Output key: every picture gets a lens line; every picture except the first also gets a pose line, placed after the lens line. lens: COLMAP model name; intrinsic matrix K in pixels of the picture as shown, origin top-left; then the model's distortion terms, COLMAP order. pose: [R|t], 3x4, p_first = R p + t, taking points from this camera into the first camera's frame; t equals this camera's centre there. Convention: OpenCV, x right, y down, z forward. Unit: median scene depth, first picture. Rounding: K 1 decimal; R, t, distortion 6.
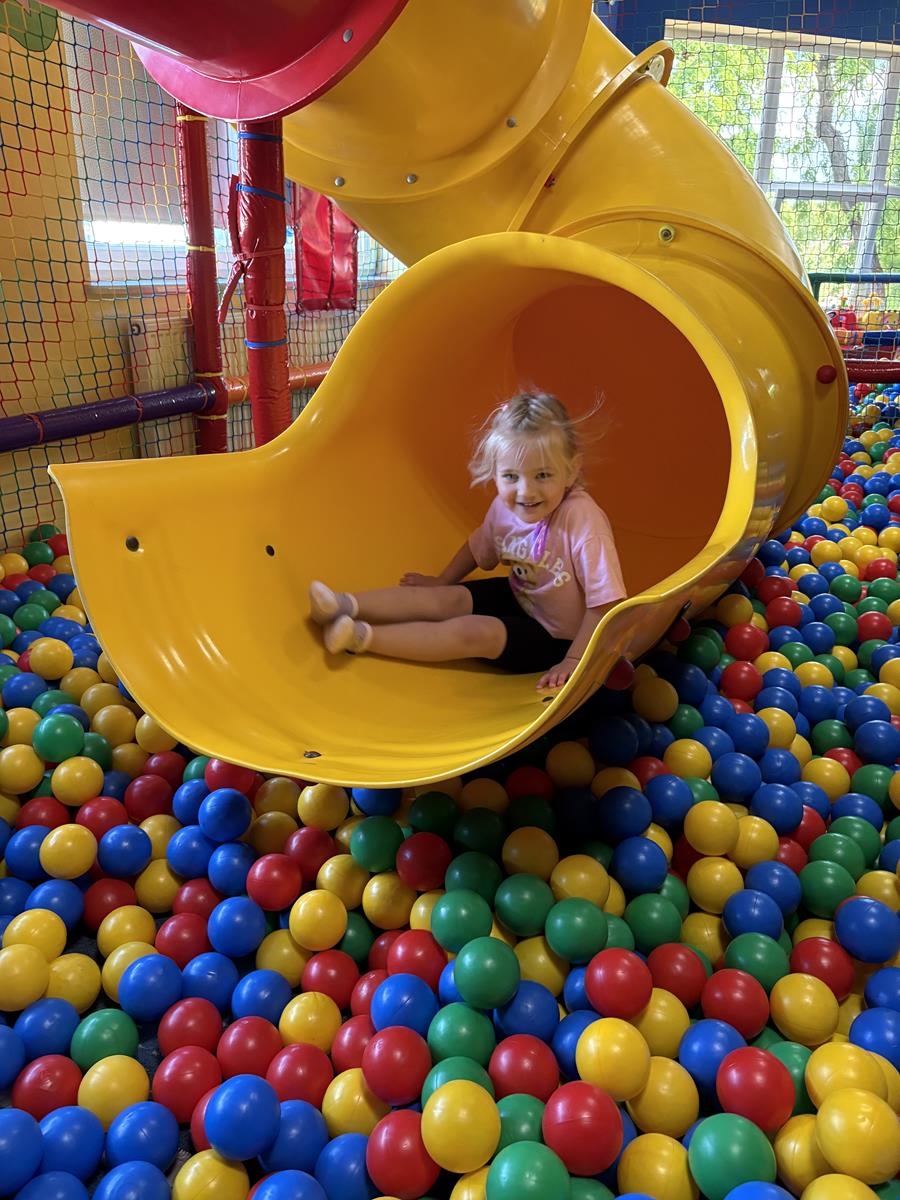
lens RADIAL K [[909.9, 0, 429.0], [0, 909.9, 592.2], [0, 0, 1]] dist [0.033657, -0.041204]
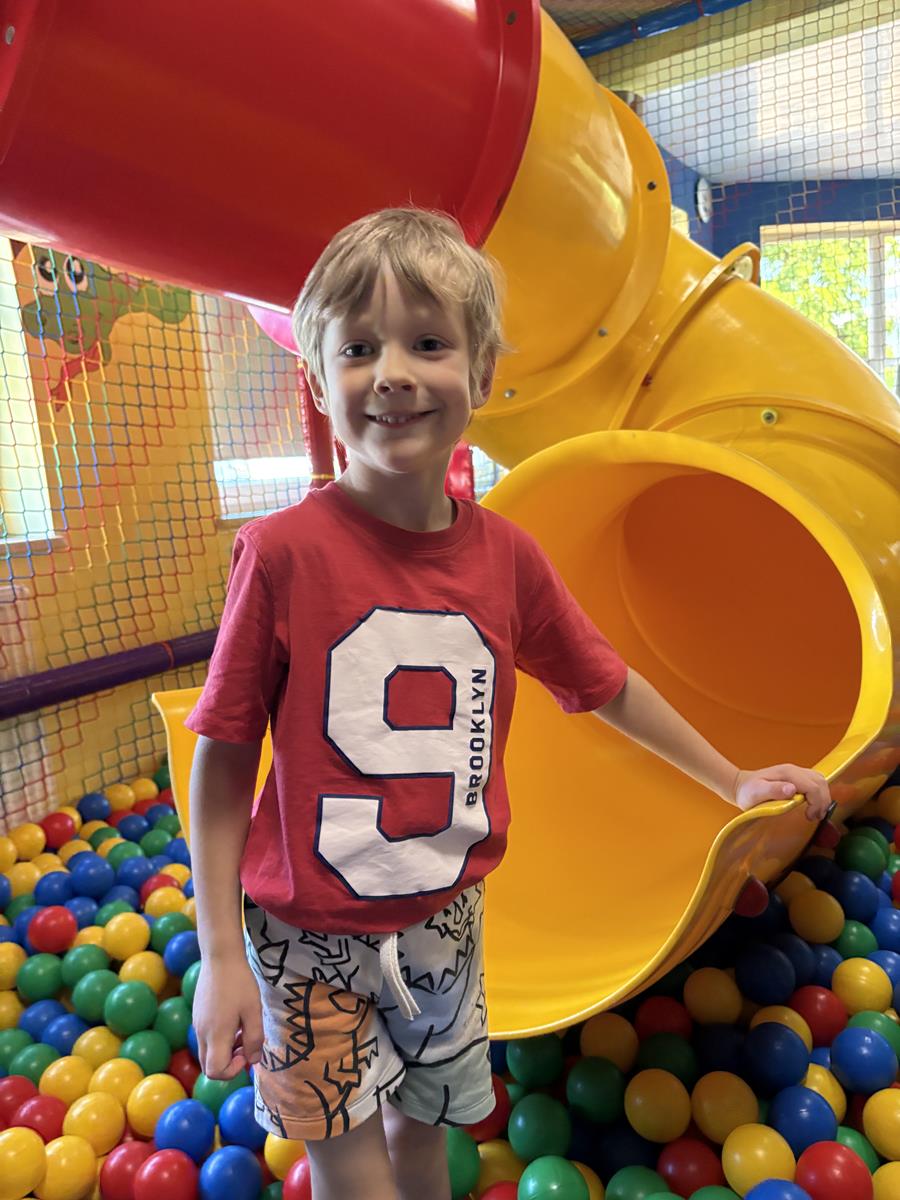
lens RADIAL K [[909.9, 0, 444.4], [0, 909.9, 606.0], [0, 0, 1]] dist [0.033657, -0.041204]
pose [[0.988024, -0.075584, -0.134520, 0.028464], [0.046937, 0.977717, -0.204612, -0.007137], [0.146988, 0.195848, 0.969556, 0.032089]]
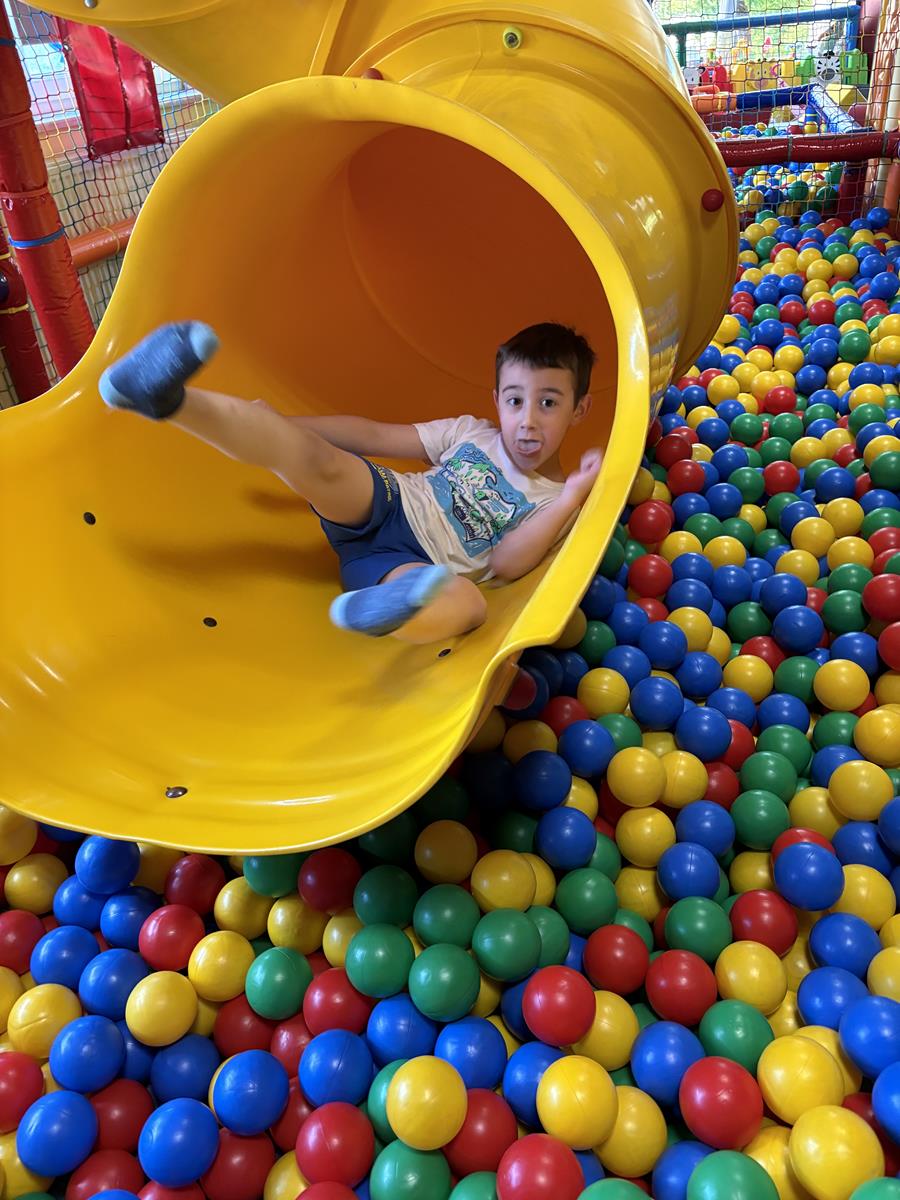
lens RADIAL K [[909.9, 0, 445.1], [0, 909.9, 600.3], [0, 0, 1]] dist [0.033657, -0.041204]
pose [[0.981841, -0.162396, 0.098062, 0.038294], [0.137820, 0.965820, 0.219538, -0.090197], [-0.130362, -0.202036, 0.970663, 0.111687]]
